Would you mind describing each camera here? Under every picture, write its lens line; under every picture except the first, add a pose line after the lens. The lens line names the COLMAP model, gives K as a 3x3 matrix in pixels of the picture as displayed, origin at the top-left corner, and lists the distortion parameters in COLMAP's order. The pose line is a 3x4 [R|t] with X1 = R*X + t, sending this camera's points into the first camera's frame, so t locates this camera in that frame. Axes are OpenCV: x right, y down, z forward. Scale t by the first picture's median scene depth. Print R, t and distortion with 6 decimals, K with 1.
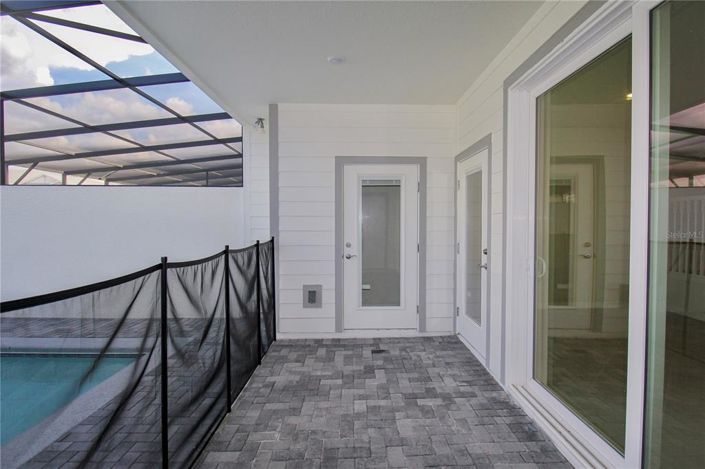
lens RADIAL K [[363.1, 0, 352.5], [0, 363.1, 234.5], [0, 0, 1]] dist [-0.001299, -0.000279]
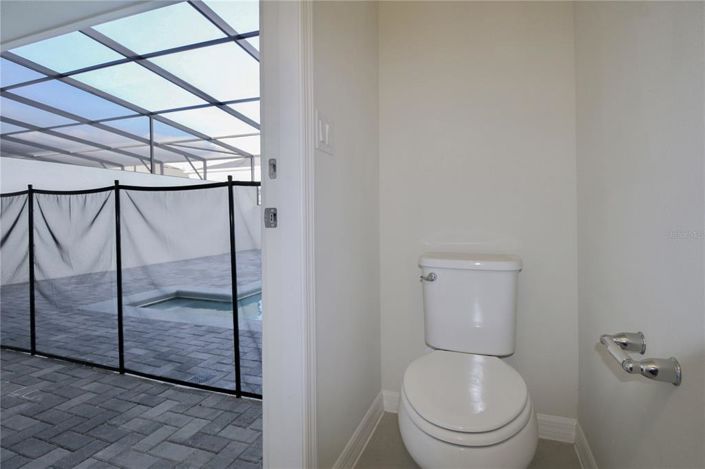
lens RADIAL K [[363.1, 0, 352.5], [0, 363.1, 234.5], [0, 0, 1]] dist [-0.001299, -0.000279]
pose [[-0.358287, 0.027625, -0.933203, 0.262041], [-0.029724, 0.998718, 0.040976, 0.106813], [0.933138, 0.042420, -0.357006, 1.819633]]
